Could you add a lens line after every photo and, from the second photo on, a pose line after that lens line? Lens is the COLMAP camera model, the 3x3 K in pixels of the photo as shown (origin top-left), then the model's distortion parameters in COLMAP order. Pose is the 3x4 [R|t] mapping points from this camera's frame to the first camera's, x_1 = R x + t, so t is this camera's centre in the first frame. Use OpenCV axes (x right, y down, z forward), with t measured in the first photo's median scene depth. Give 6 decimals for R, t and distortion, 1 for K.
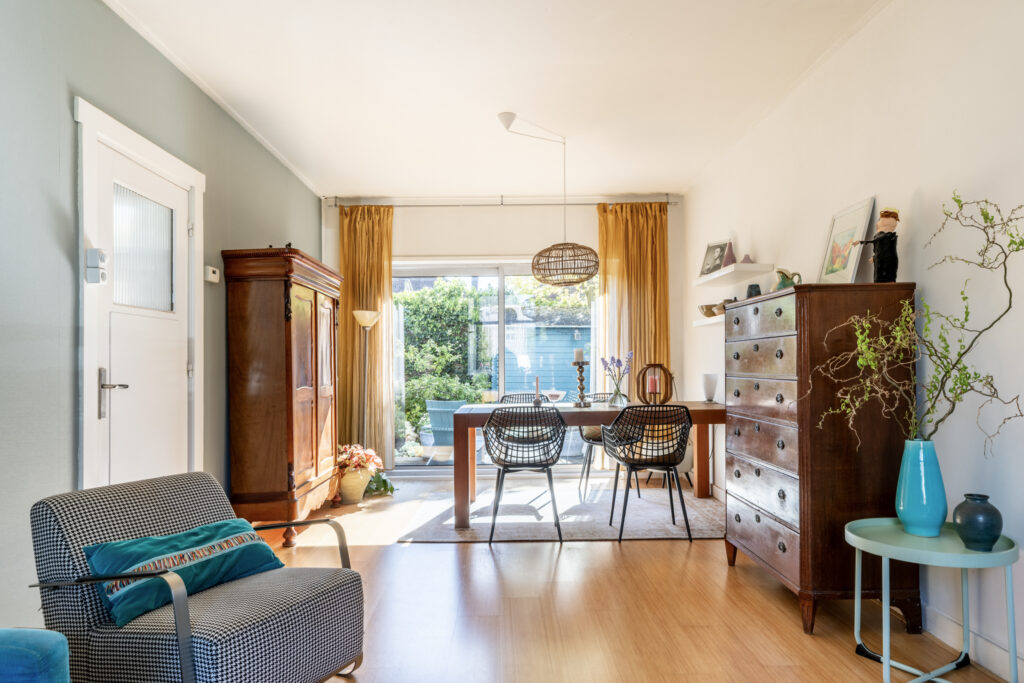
lens RADIAL K [[688.9, 0, 510.5], [0, 688.9, 349.8], [0, 0, 1]] dist [0.012124, 0.002460]
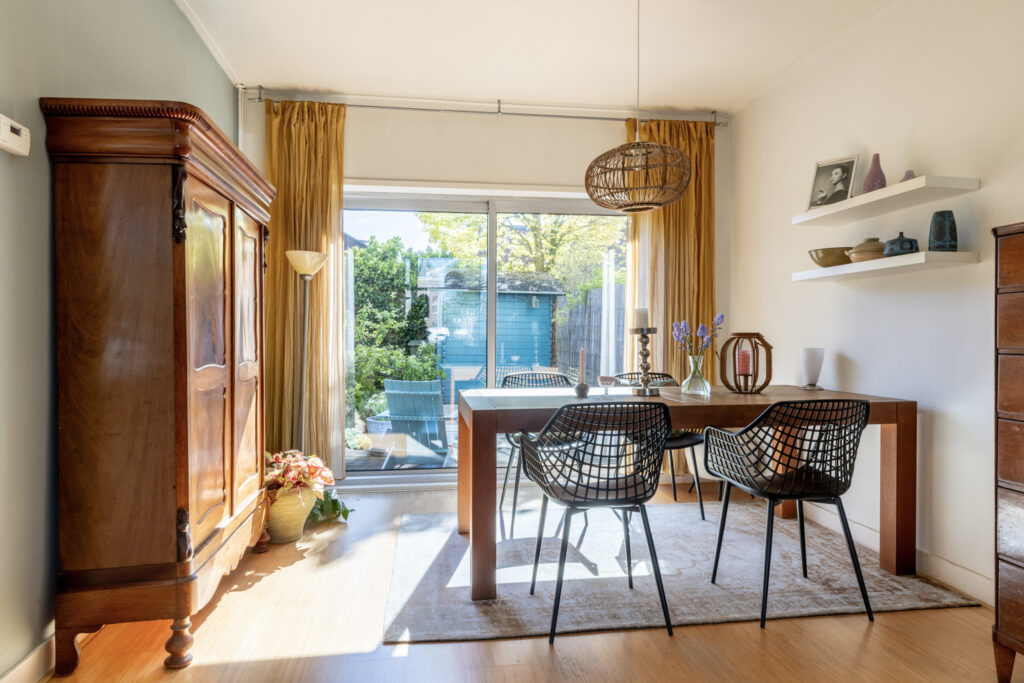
lens RADIAL K [[645.8, 0, 512.4], [0, 645.8, 335.5], [0, 0, 1]] dist [0.005526, -0.001329]
pose [[0.989284, 0.011959, 0.145511, -0.112346], [-0.014832, 0.999716, 0.018675, 0.013739], [-0.145246, -0.020633, 0.989180, 0.376827]]
